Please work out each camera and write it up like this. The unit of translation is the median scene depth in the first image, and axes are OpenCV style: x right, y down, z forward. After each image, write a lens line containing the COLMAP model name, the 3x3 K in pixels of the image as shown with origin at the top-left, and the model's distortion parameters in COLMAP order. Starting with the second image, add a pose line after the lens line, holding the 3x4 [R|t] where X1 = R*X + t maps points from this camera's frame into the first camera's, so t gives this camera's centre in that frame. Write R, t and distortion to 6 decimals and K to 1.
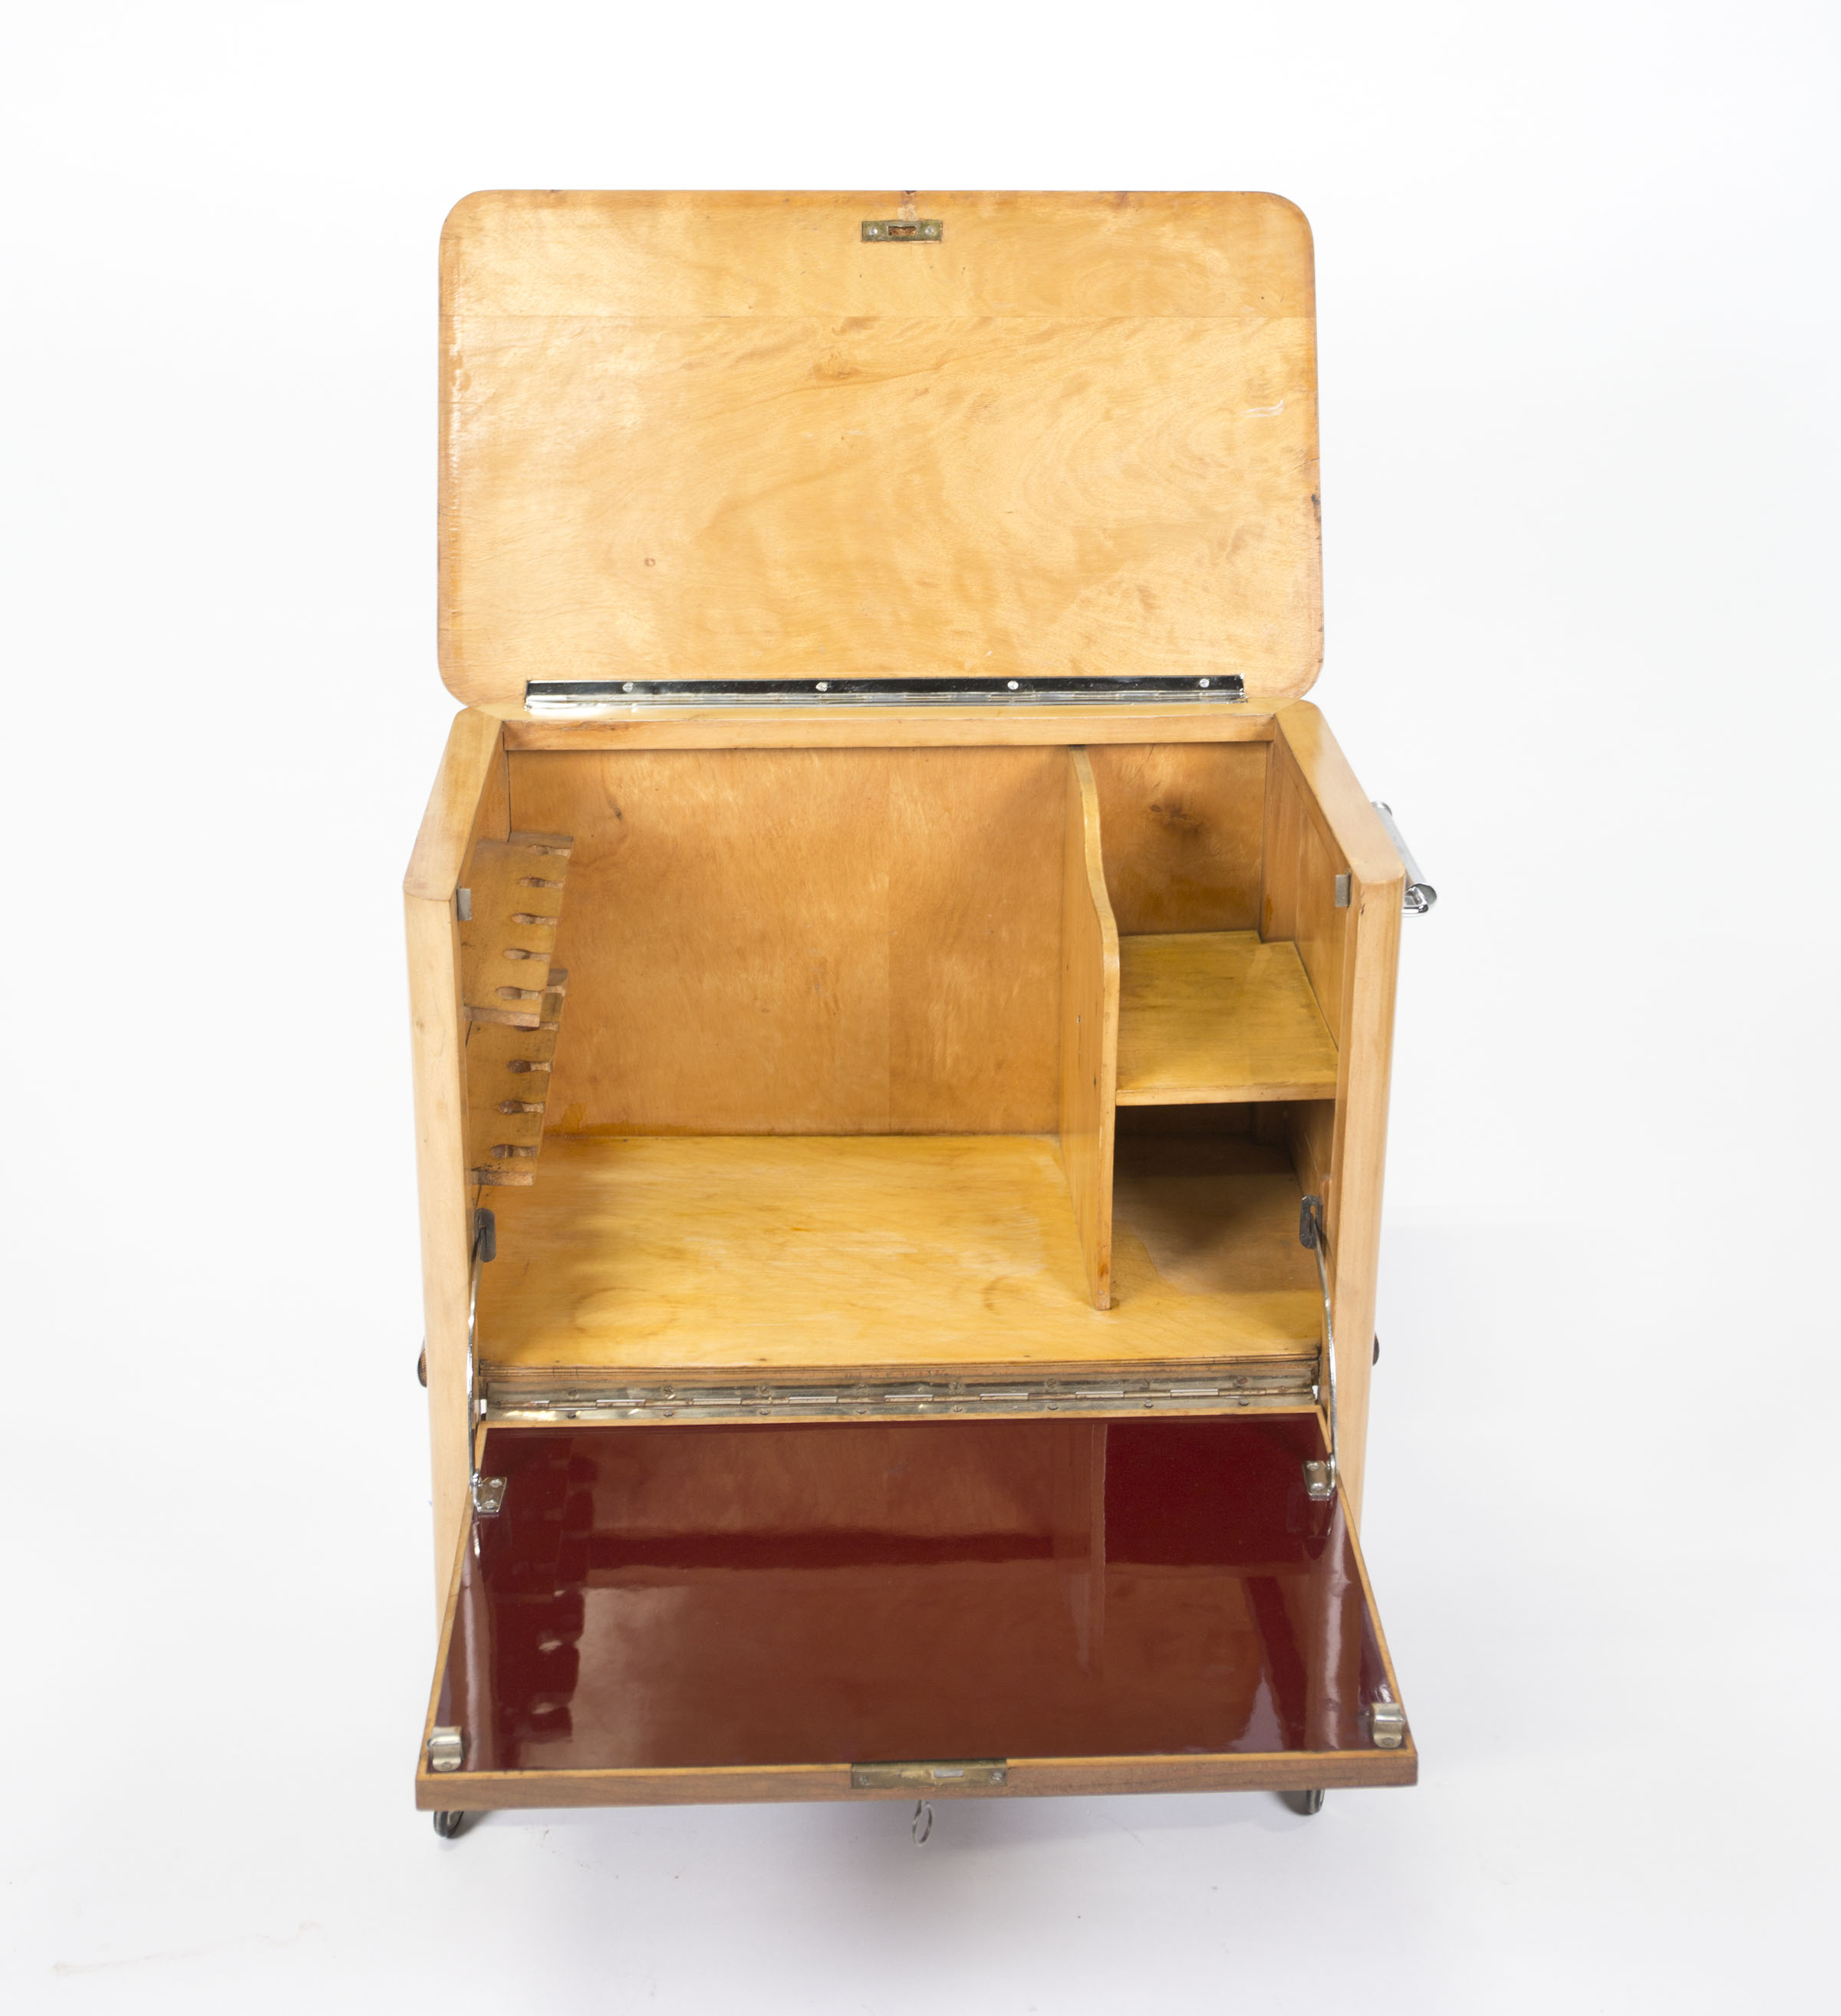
lens RADIAL K [[2844.1, 0, 964.4], [0, 2844.1, 752.1], [0, 0, 1]] dist [-0.099219, -0.055885]
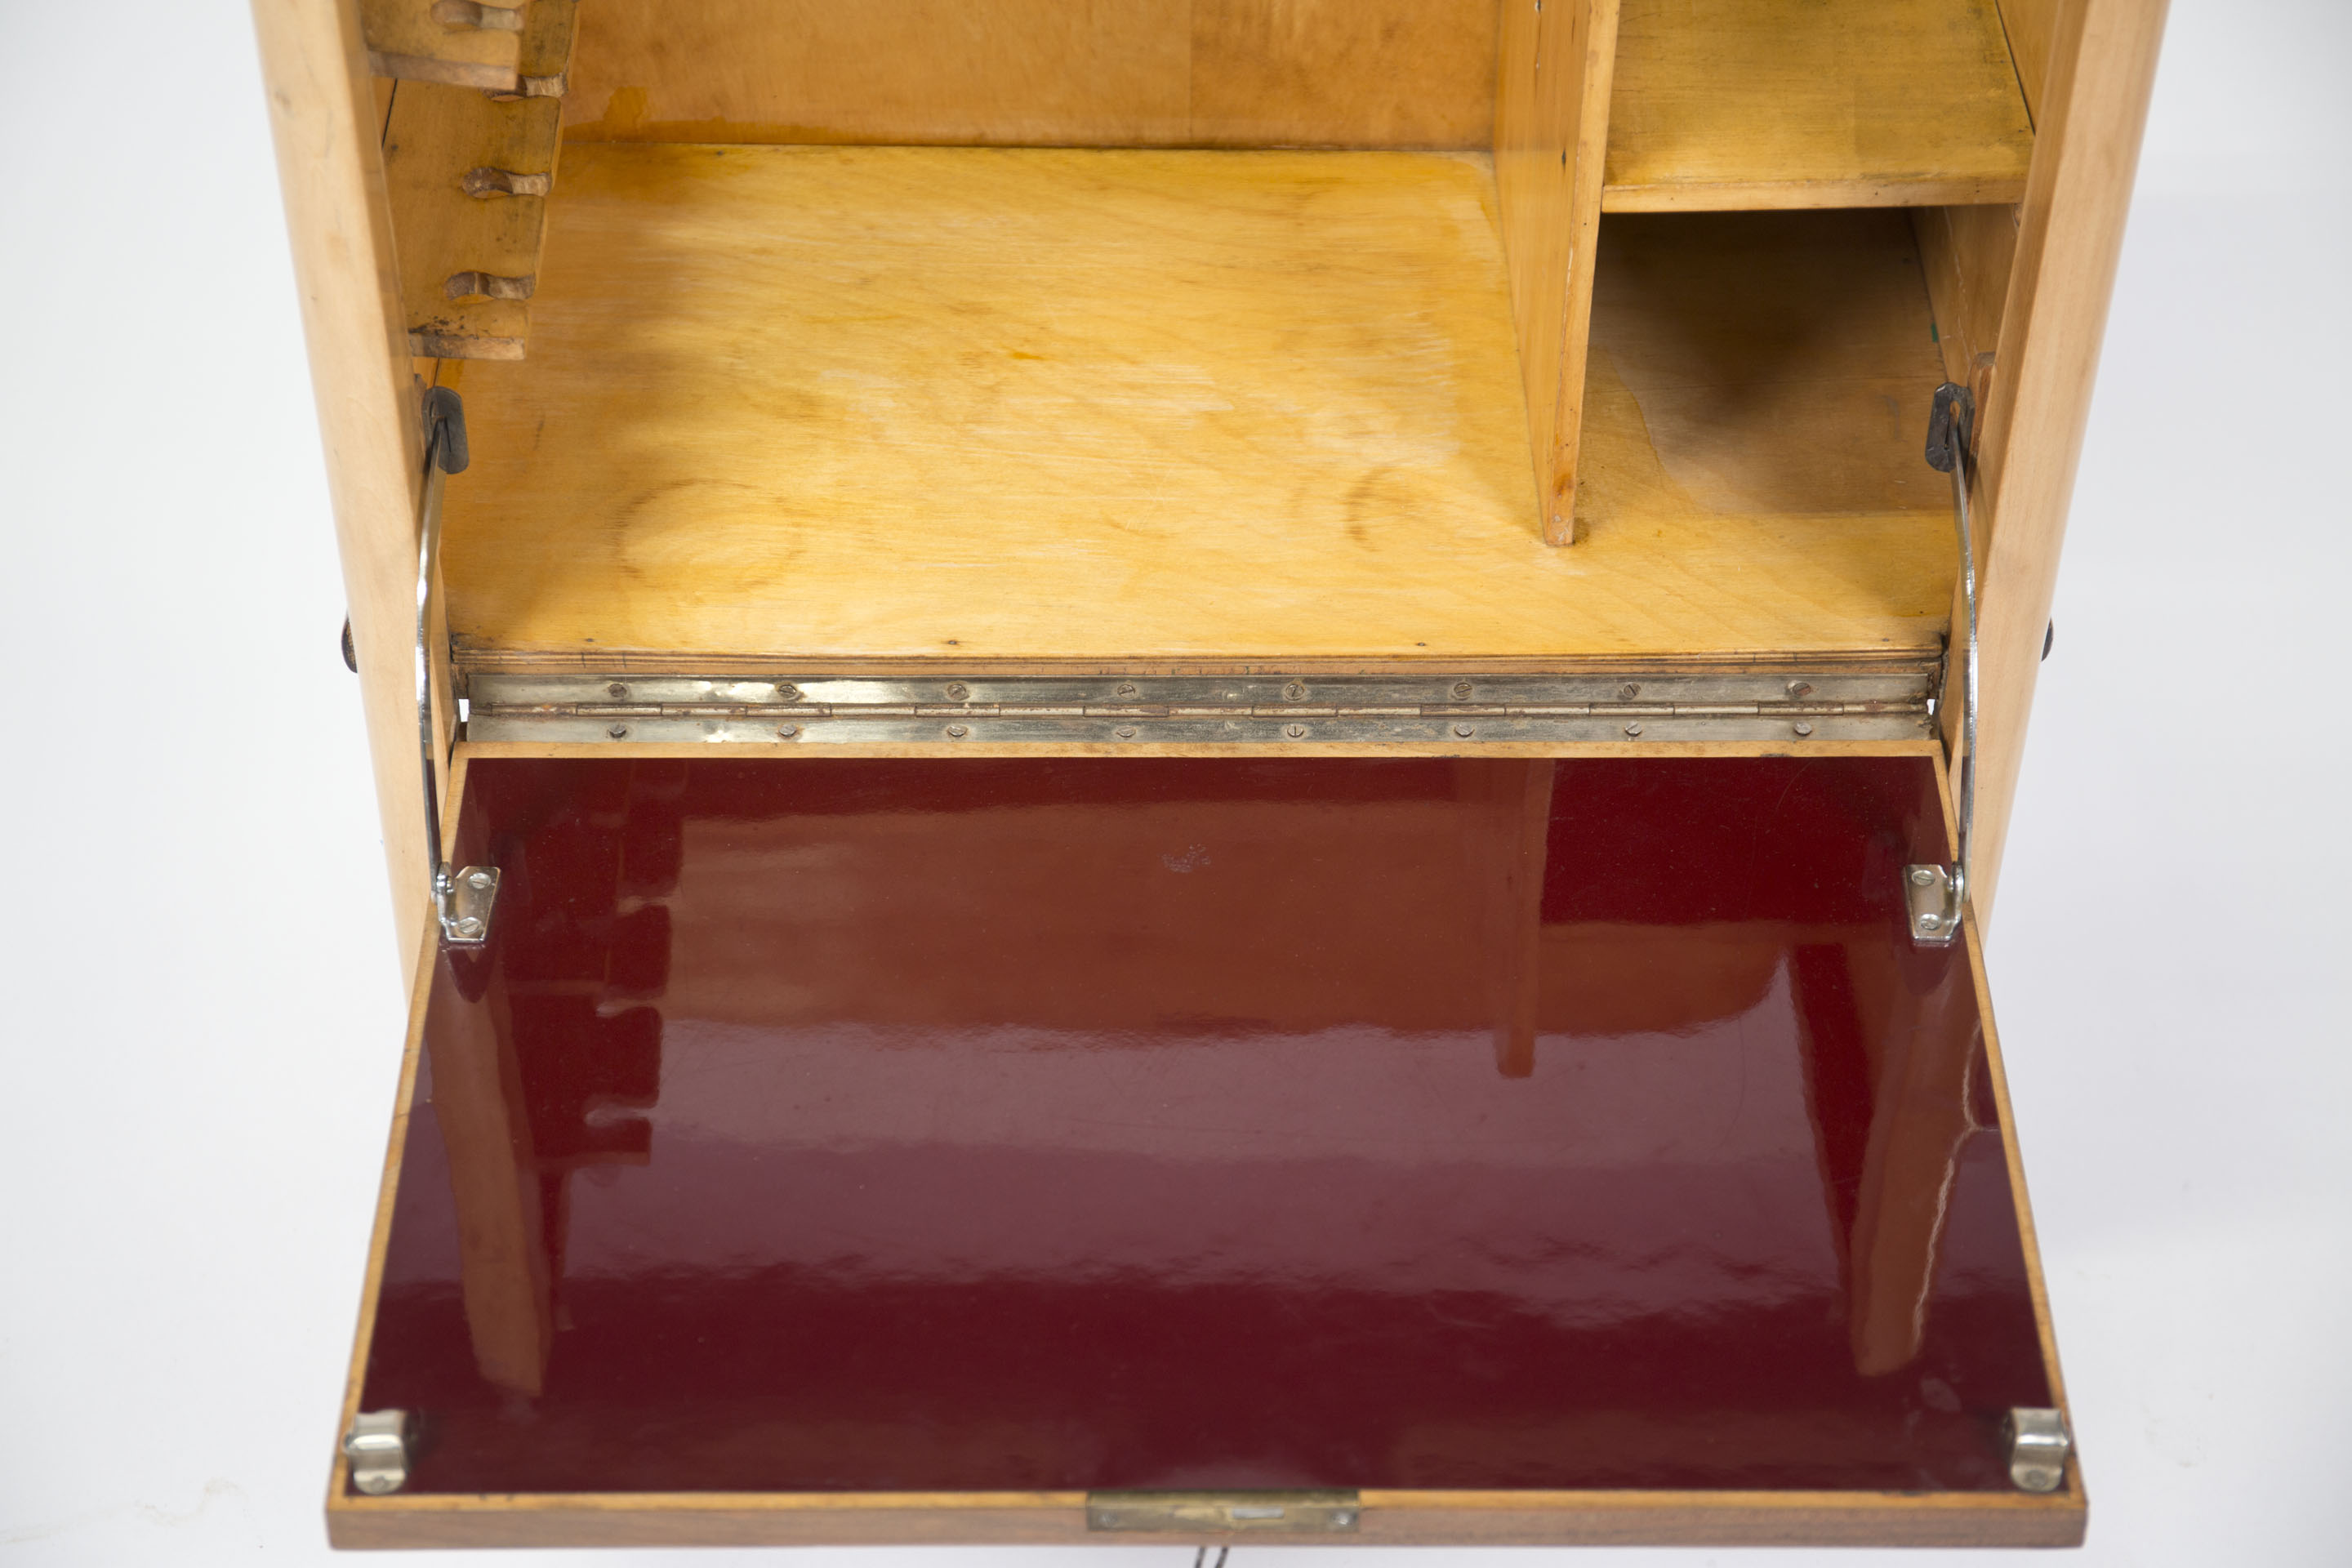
lens RADIAL K [[4128.9, 0, 1176.0], [0, 4128.9, 784.0], [0, 0, 1]] dist [0.046905, 0.035939]
pose [[0.999082, 0.025241, -0.034607, 0.002411], [-0.009313, 0.916609, 0.399676, -0.081808], [0.041809, -0.398987, 0.916003, 0.215375]]
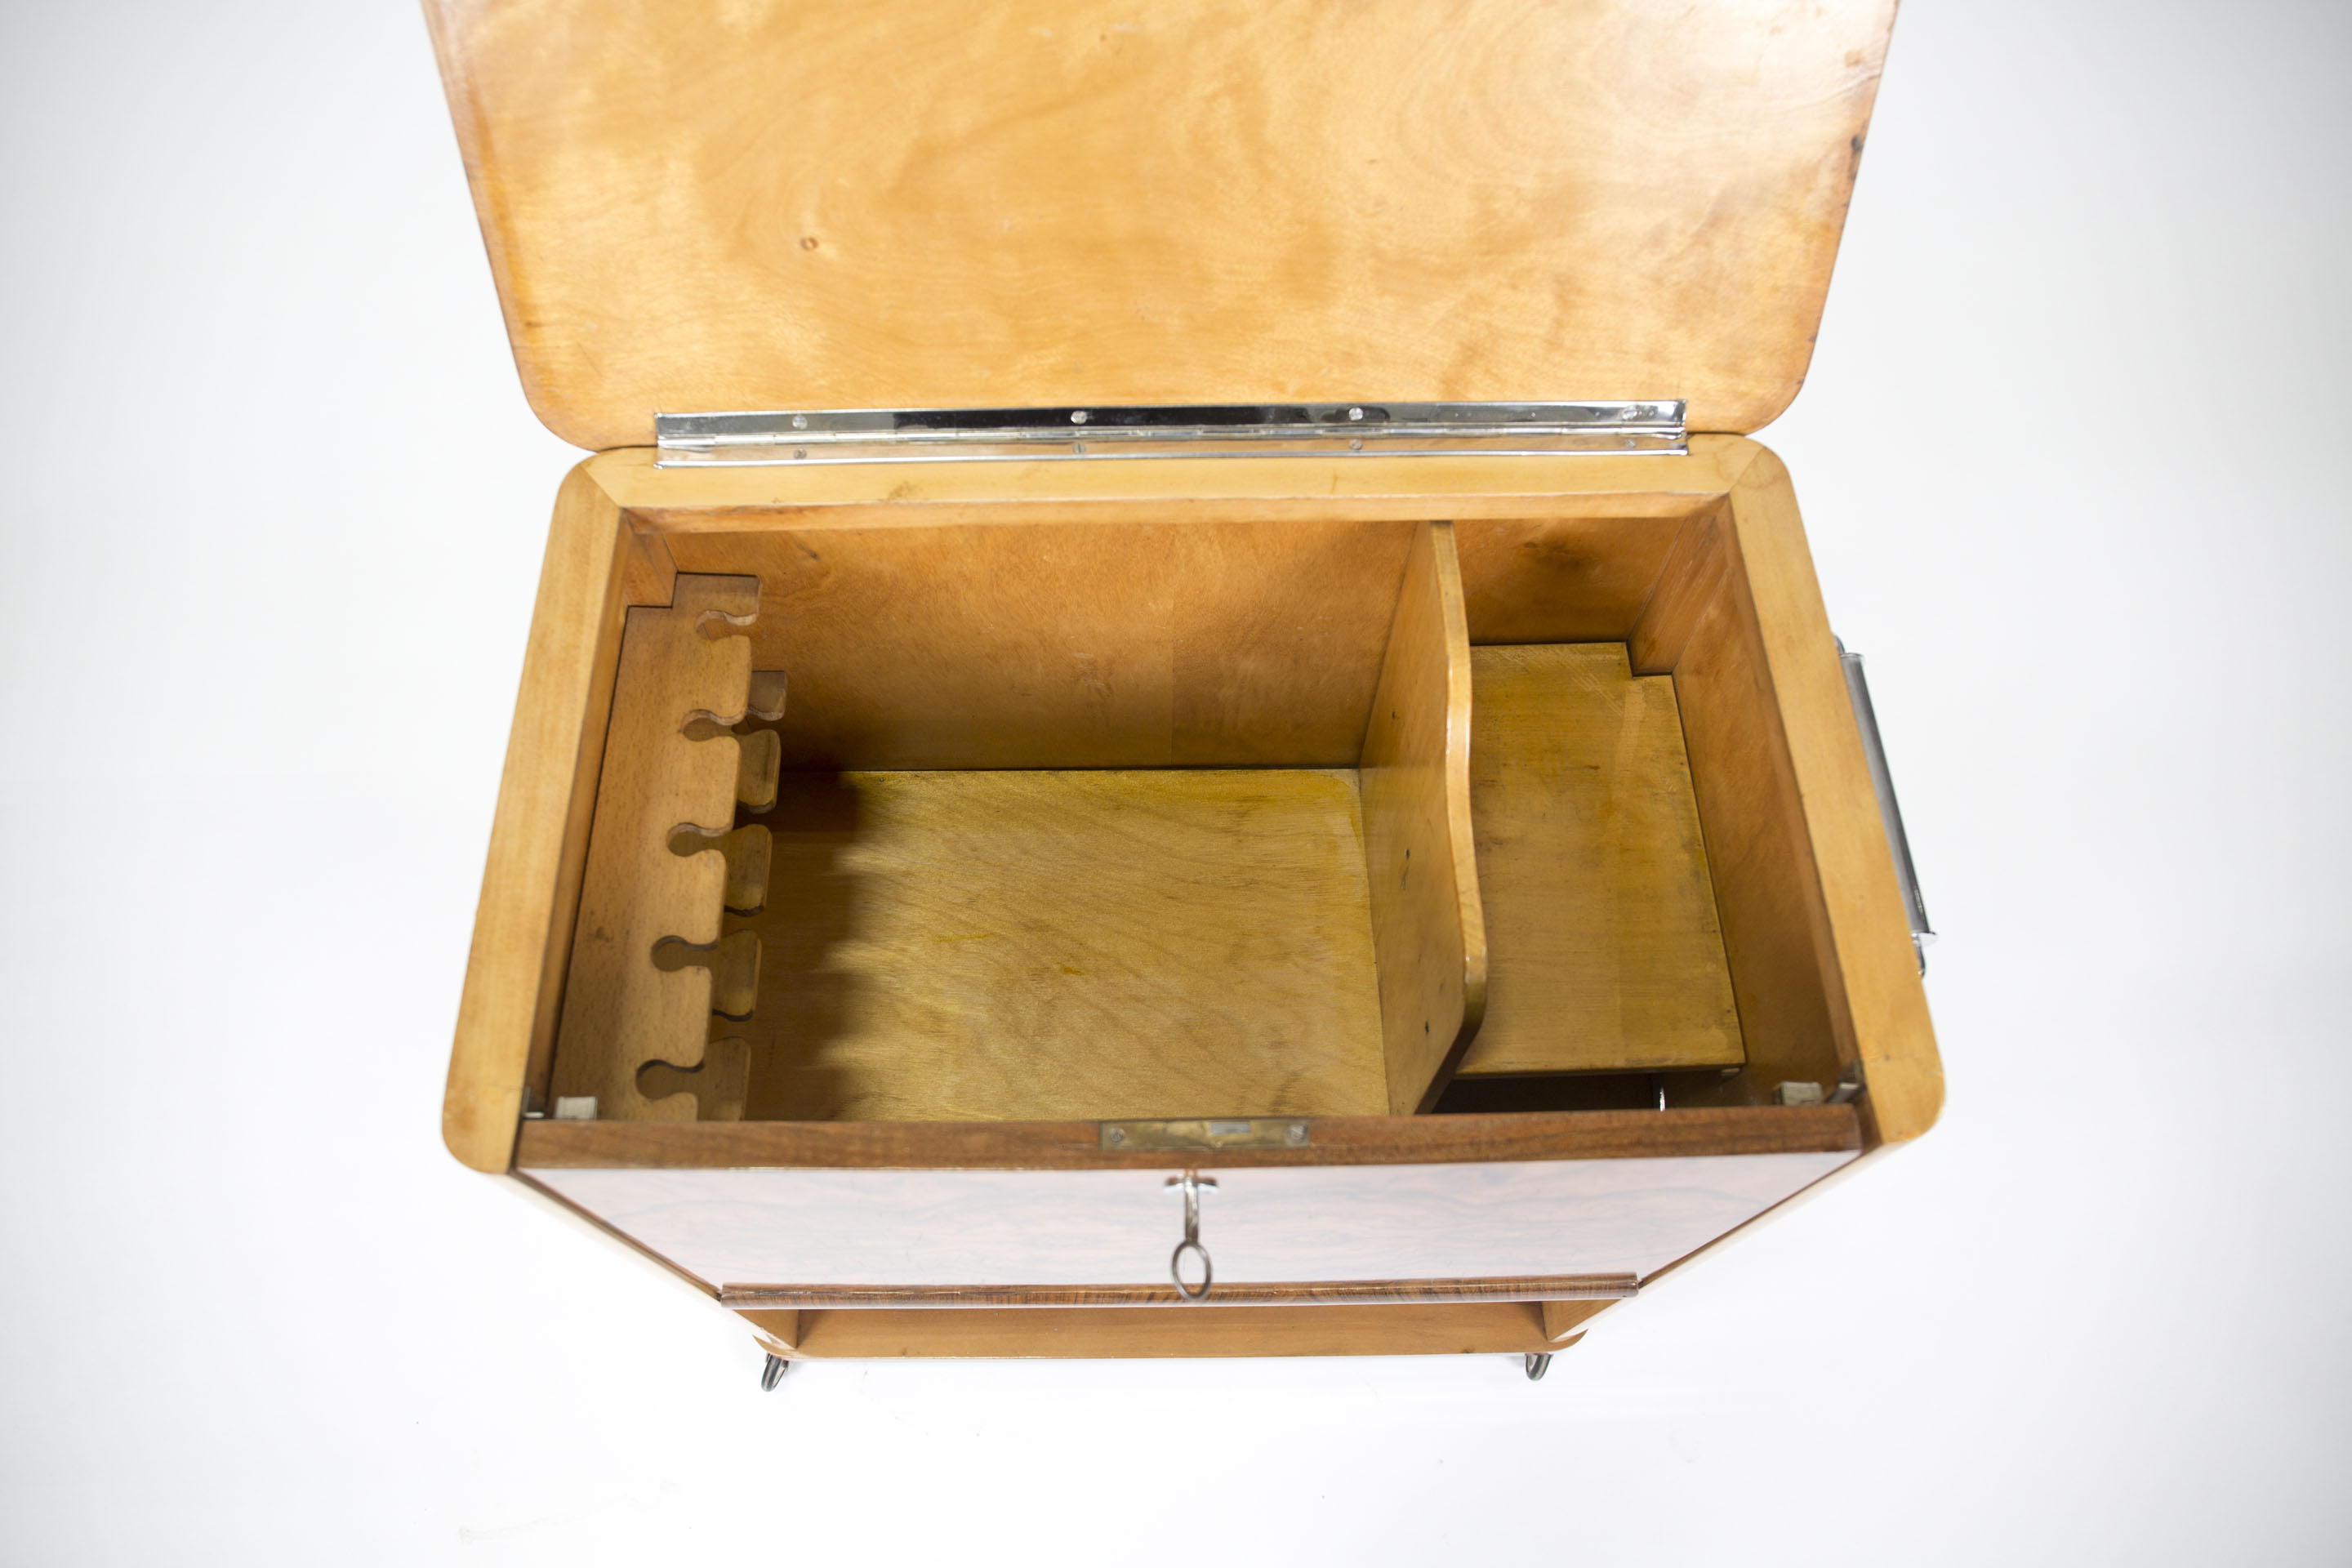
lens RADIAL K [[1593.1, 0, 1160.9], [0, 1593.1, 782.0], [0, 0, 1]] dist [-0.094271, 0.001191]
pose [[0.999305, 0.028648, -0.023861, -0.018687], [-0.004927, 0.735847, 0.677130, -0.221440], [0.036956, -0.676541, 0.735477, 0.665775]]
